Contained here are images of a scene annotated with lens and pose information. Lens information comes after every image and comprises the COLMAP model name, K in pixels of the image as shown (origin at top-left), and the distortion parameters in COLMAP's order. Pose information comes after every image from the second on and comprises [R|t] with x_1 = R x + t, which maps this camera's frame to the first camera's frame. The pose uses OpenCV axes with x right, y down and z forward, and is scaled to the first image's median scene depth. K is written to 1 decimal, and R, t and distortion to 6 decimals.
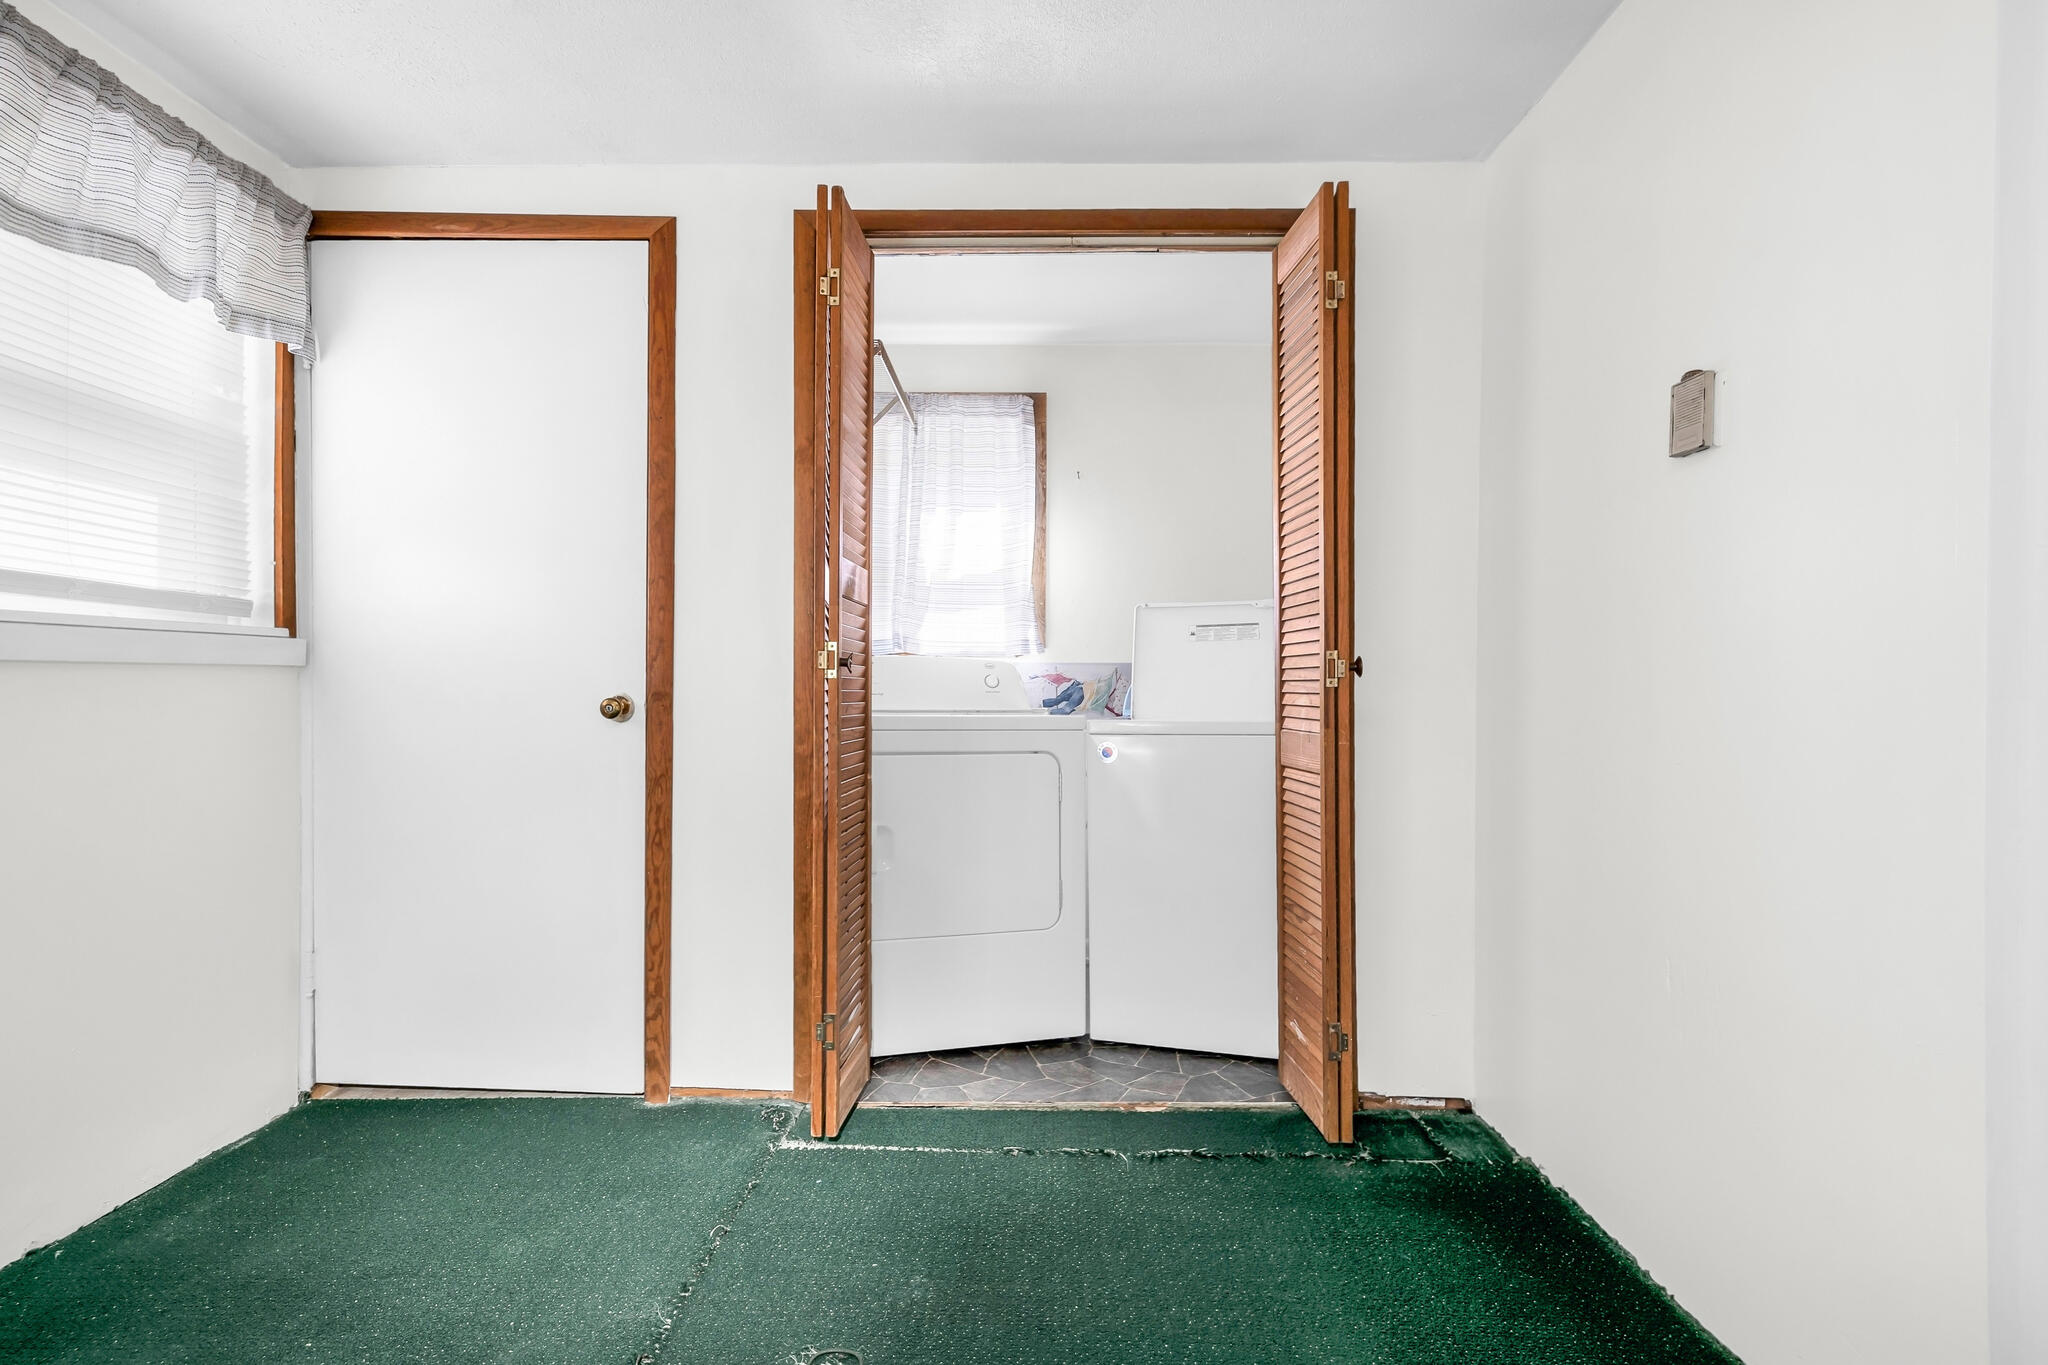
lens RADIAL K [[906.0, 0, 1031.2], [0, 906.0, 694.1], [0, 0, 1]] dist [0.002272, 0.000226]
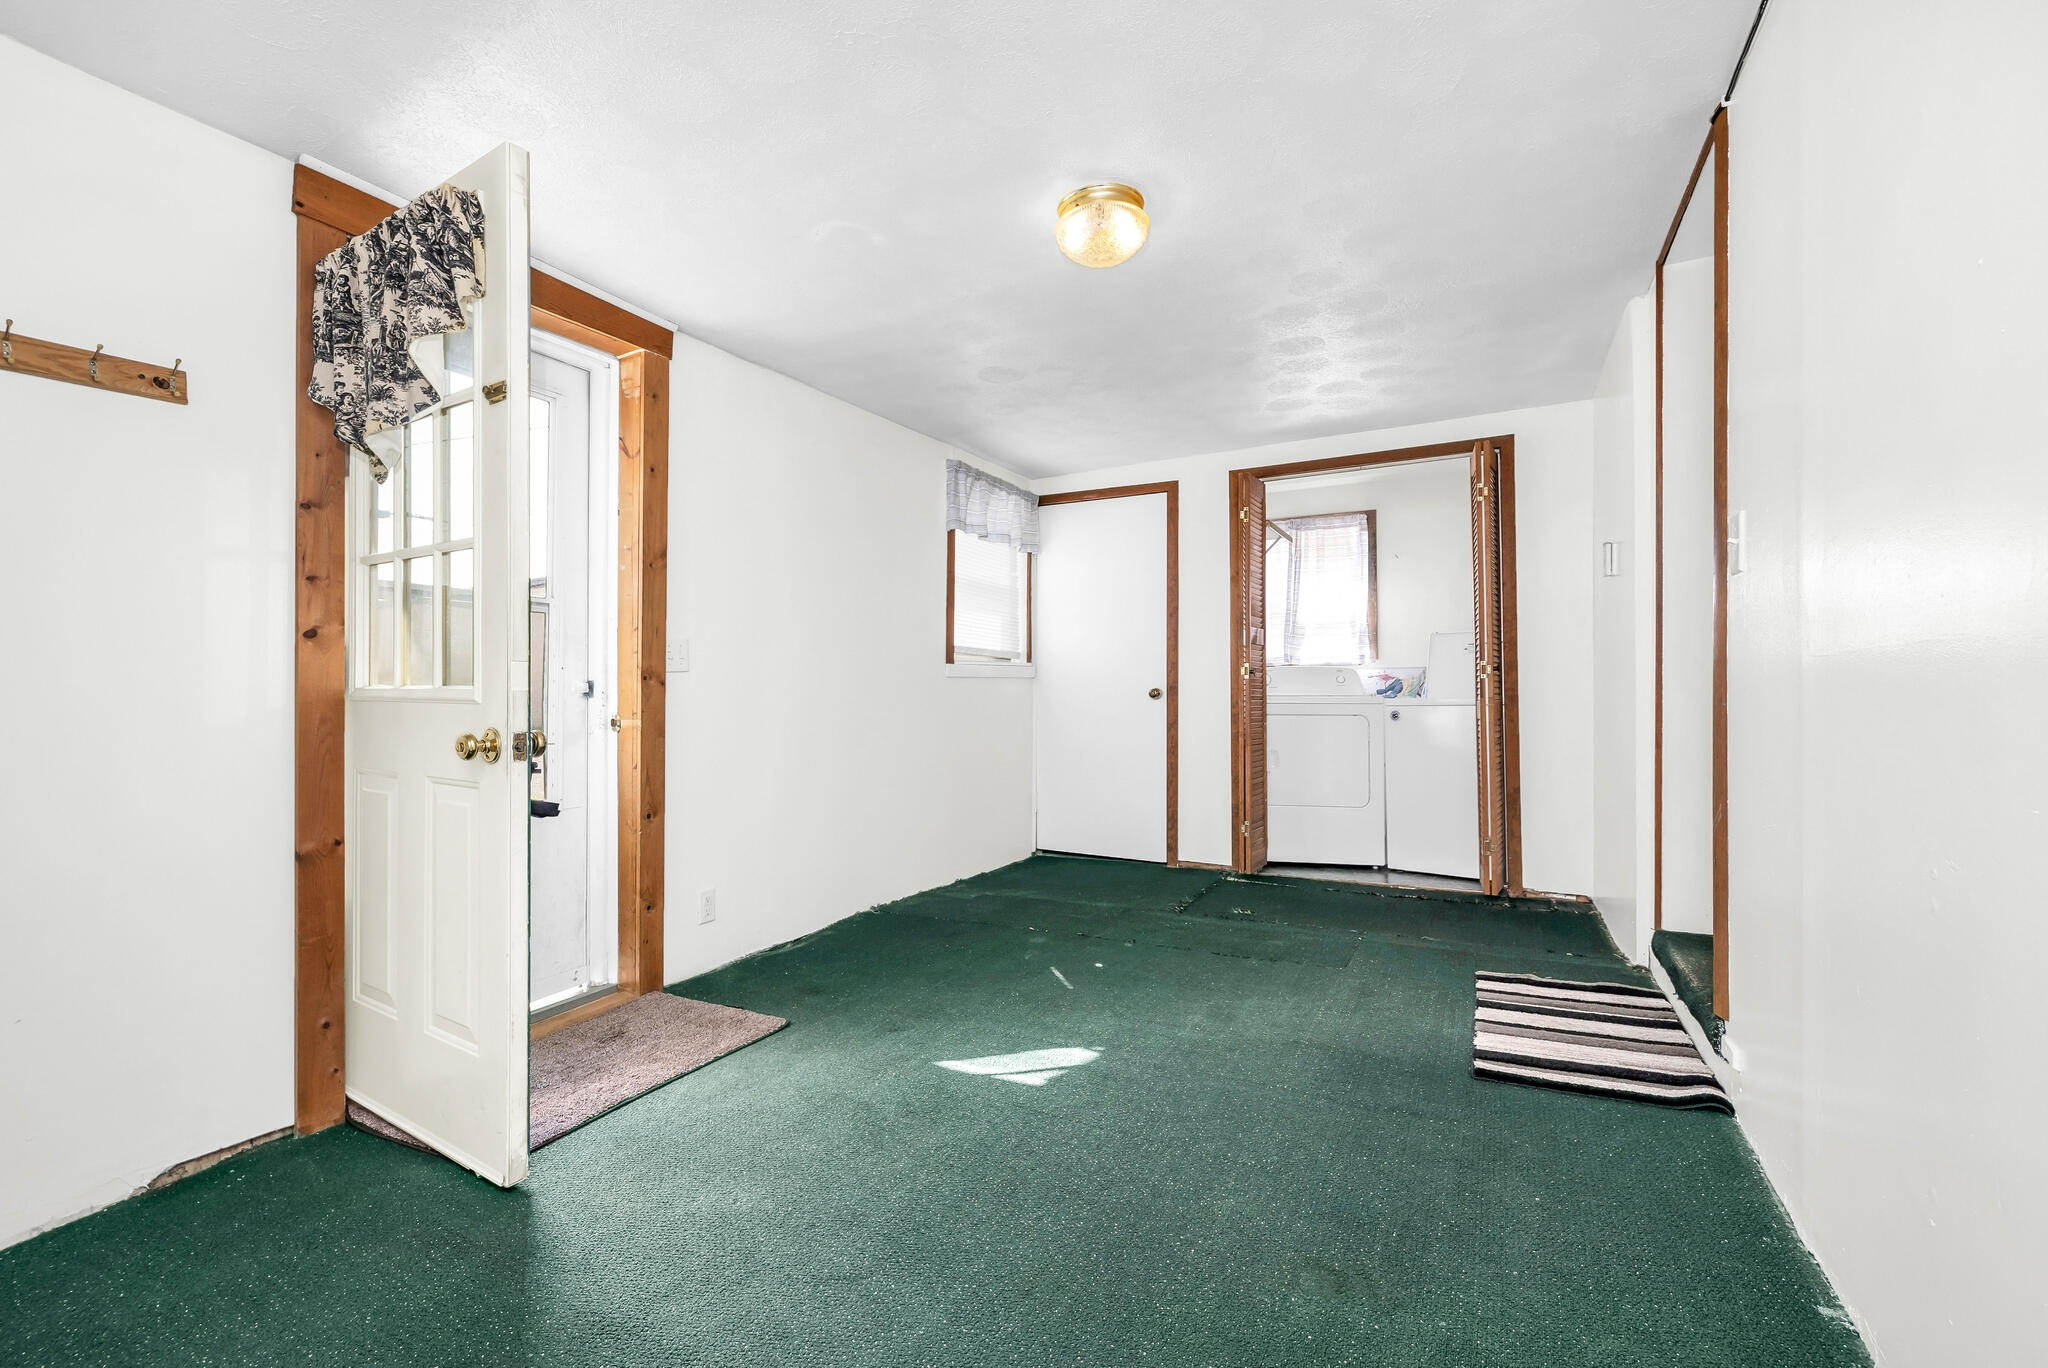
lens RADIAL K [[874.4, 0, 1032.3], [0, 874.4, 696.2], [0, 0, 1]] dist [-0.001147, -0.000454]
pose [[0.890384, -0.008848, -0.455124, 0.284386], [0.008361, 0.999960, -0.003084, 0.027262], [0.455133, -0.001059, 0.890423, -1.143492]]
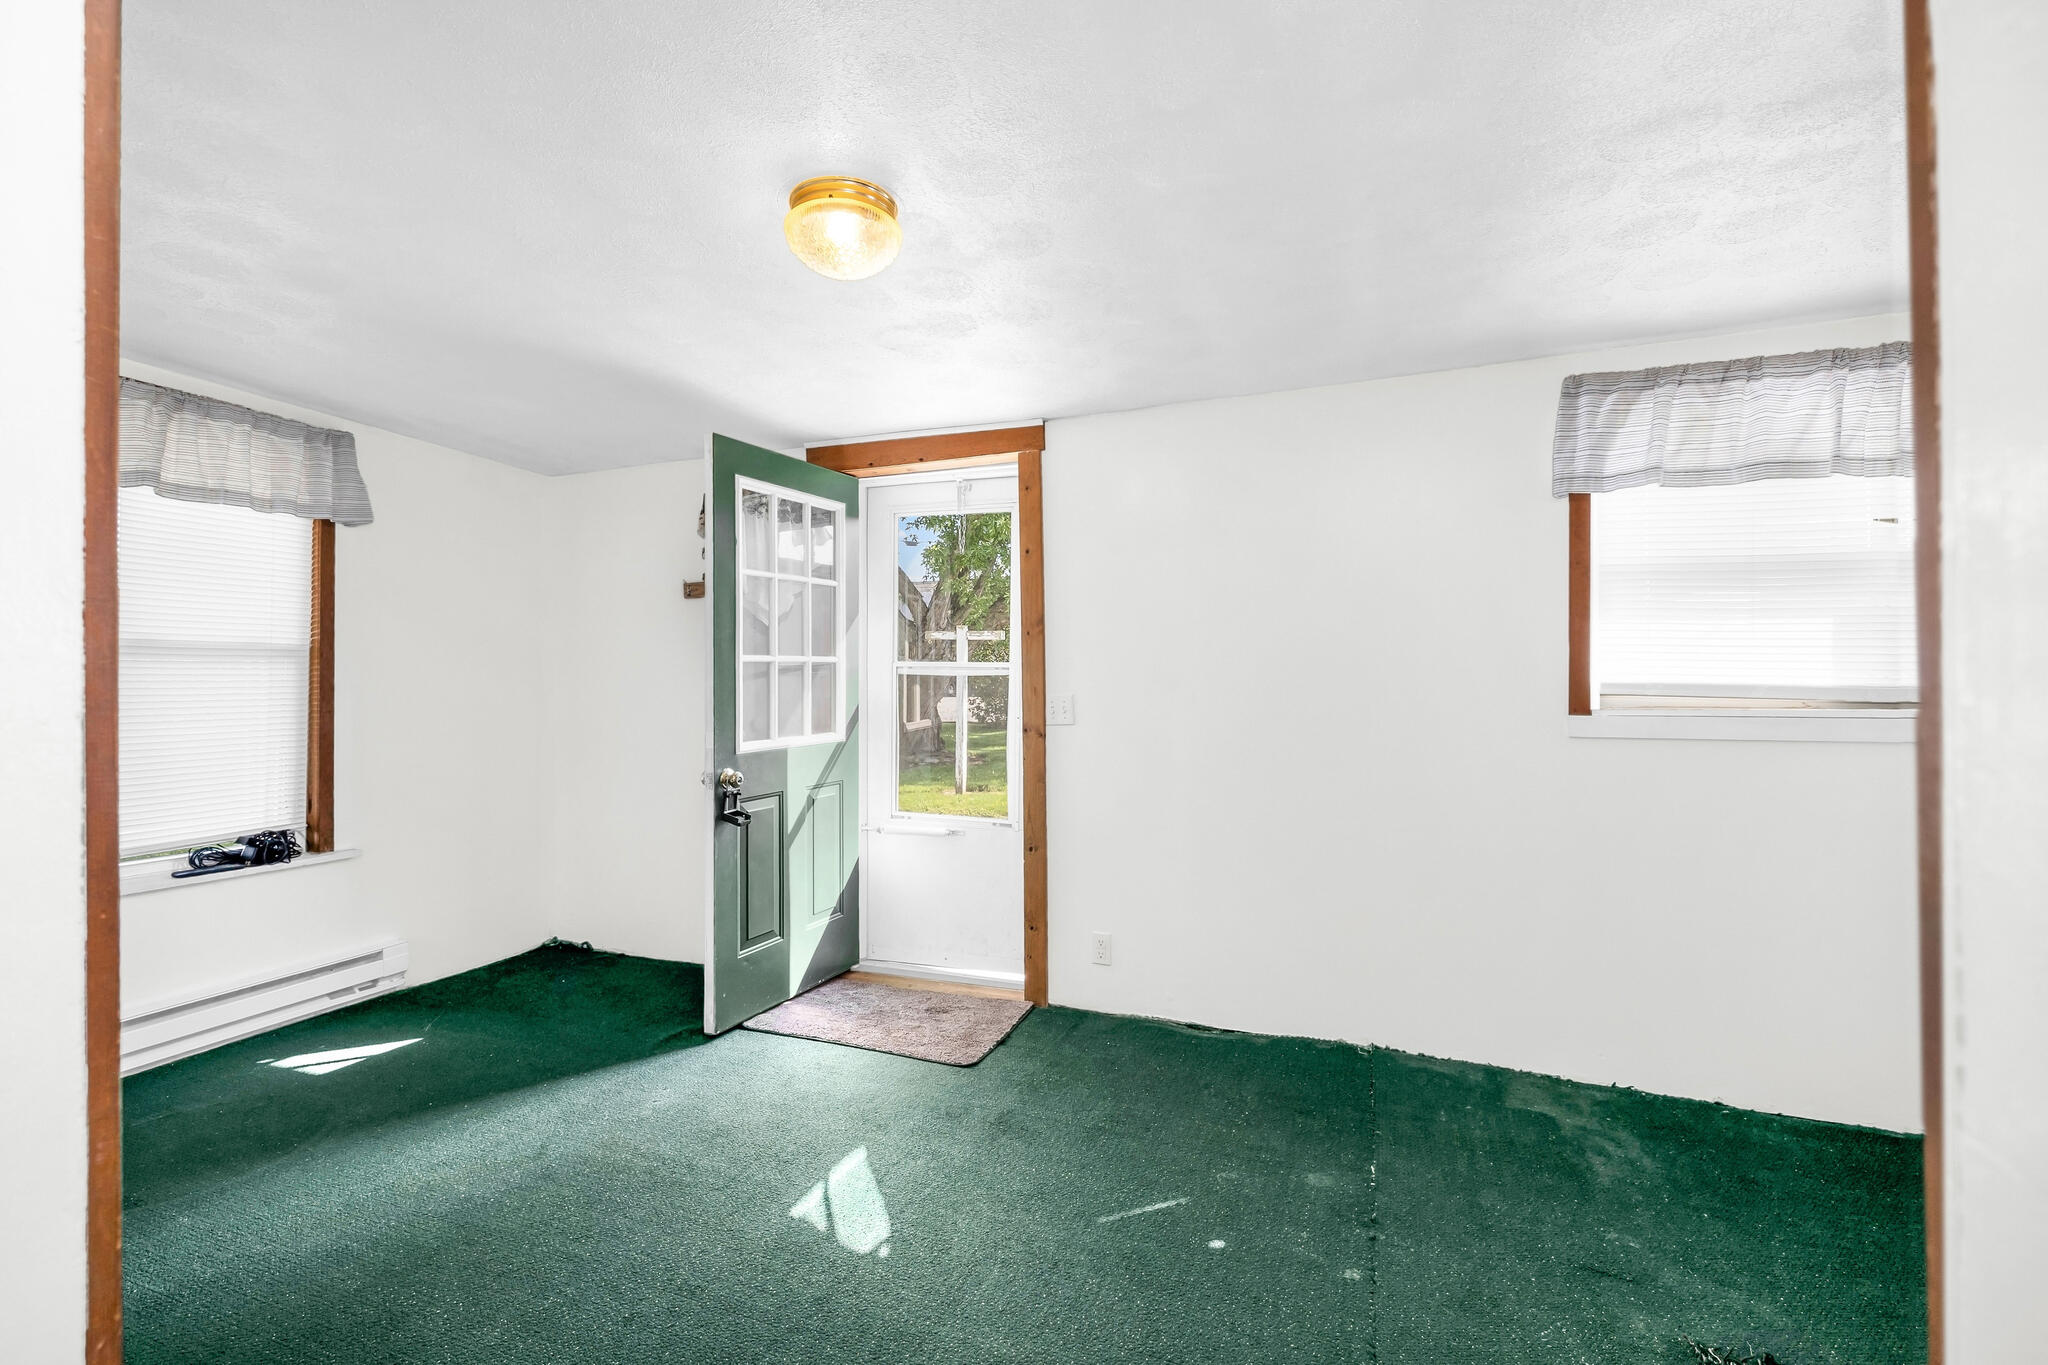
lens RADIAL K [[876.7, 0, 1024.0], [0, 876.7, 682.5], [0, 0, 1]] dist [-0.002015, 0.000109]
pose [[-0.351784, -0.008182, -0.936045, 0.608817], [-0.013962, 0.999896, -0.003492, -0.086431], [0.935977, 0.011841, -0.351862, 0.282282]]
